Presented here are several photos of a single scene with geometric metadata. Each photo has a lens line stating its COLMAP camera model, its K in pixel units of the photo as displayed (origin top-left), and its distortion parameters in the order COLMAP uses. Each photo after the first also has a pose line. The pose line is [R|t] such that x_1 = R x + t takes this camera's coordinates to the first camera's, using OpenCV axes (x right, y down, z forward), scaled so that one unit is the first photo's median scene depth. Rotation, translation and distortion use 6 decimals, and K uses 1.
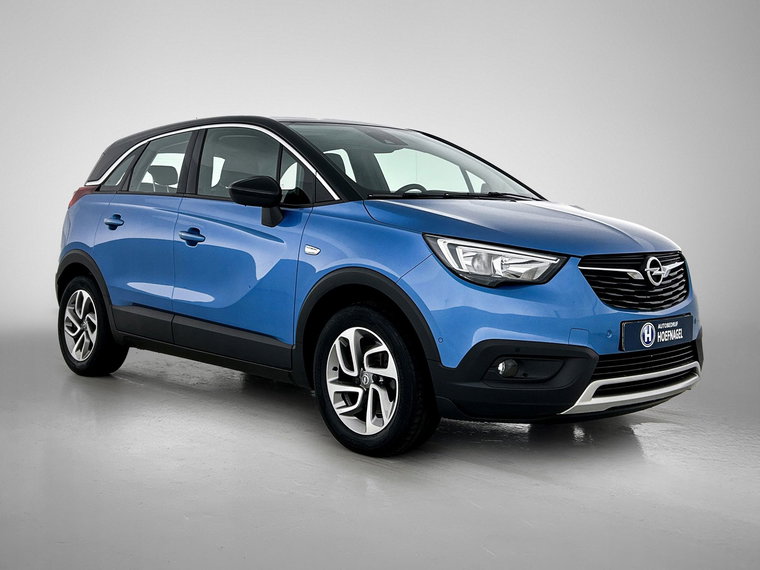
lens RADIAL K [[918.1, 0, 380.0], [0, 918.1, 285.0], [0, 0, 1]] dist [0.002650, -0.006739]
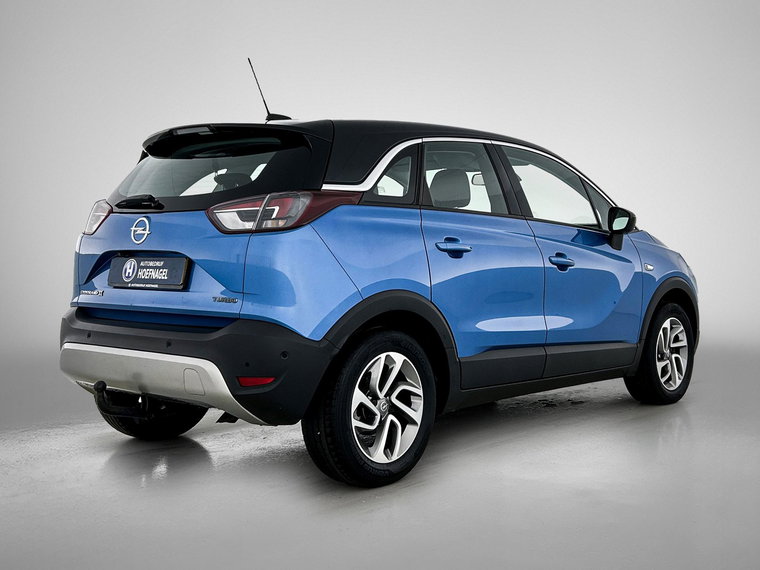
lens RADIAL K [[918.1, 0, 380.0], [0, 918.1, 285.0], [0, 0, 1]] dist [0.002650, -0.006739]
pose [[-0.064278, -0.049057, 0.996726, -1.277589], [0.068973, 0.996184, 0.053478, -0.102038], [-0.995546, 0.072185, -0.060649, 1.372274]]
